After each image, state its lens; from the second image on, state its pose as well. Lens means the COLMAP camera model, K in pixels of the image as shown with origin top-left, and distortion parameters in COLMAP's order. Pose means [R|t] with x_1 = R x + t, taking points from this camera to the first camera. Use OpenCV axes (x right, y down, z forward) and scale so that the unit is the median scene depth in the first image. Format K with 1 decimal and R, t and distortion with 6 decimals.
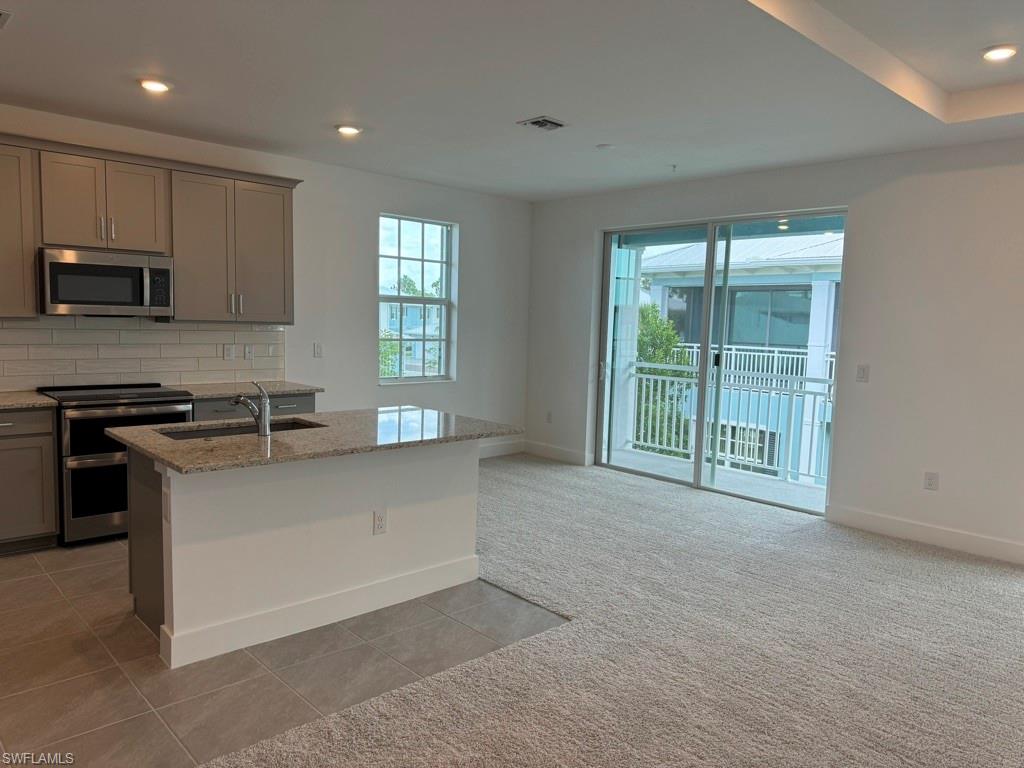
lens RADIAL K [[725.2, 0, 507.3], [0, 725.2, 367.5], [0, 0, 1]] dist [-0.002461, -0.000733]
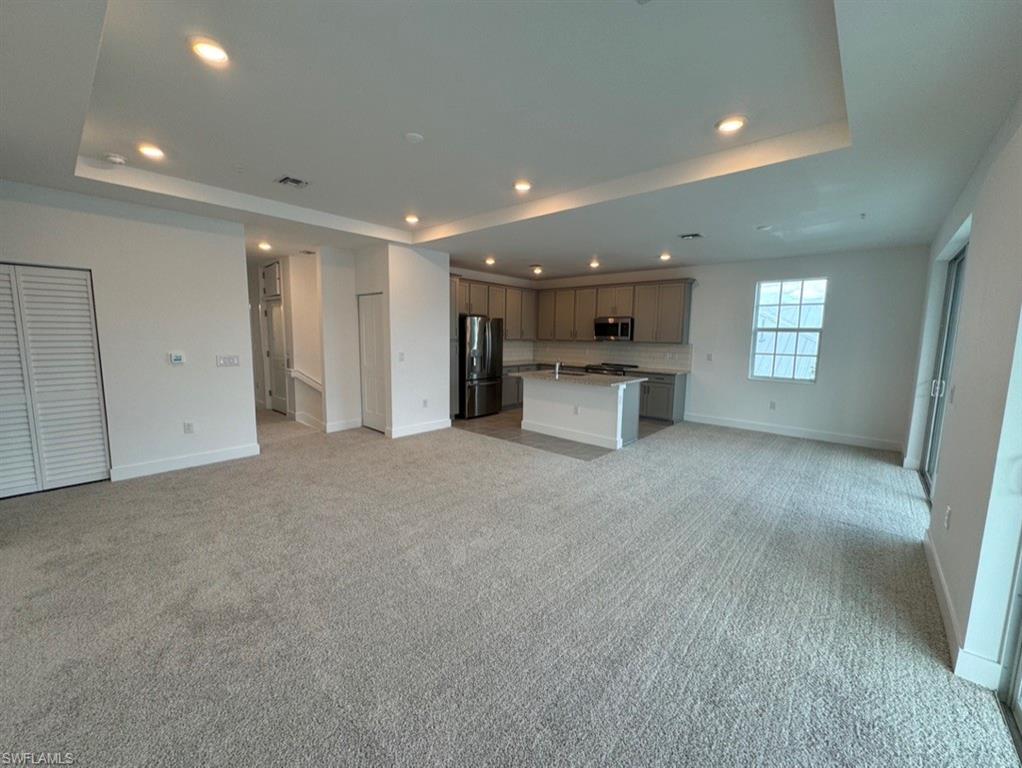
lens RADIAL K [[406.0, 0, 511.0], [0, 406.0, 384.0], [0, 0, 1]] dist [0.001135, 0.000046]
pose [[0.104646, 0.091425, -0.990298, 0.980887], [-0.082880, 0.993103, 0.082925, 0.002935], [0.991050, 0.073398, 0.111502, 0.412137]]
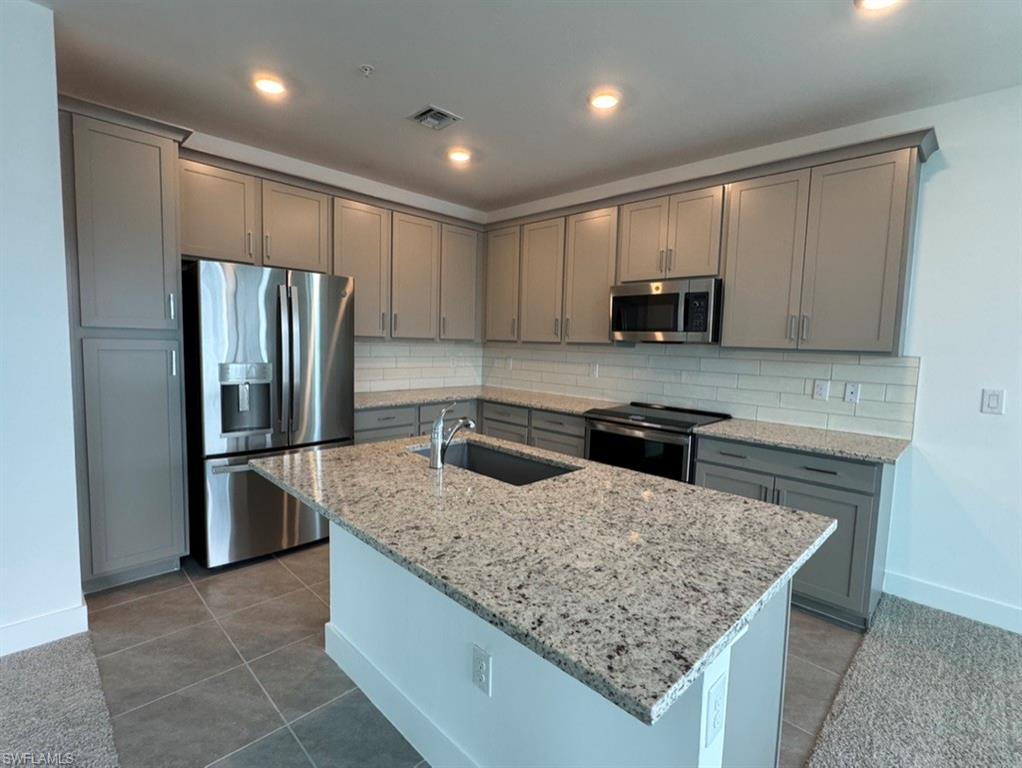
lens RADIAL K [[480.1, 0, 511.0], [0, 480.1, 384.0], [0, 0, 1]] dist [-0.000723, -0.000133]
pose [[0.052537, 0.058364, -0.996912, 0.134022], [-0.100140, 0.993567, 0.052891, -0.024236], [0.993585, 0.097052, 0.058044, 0.715912]]
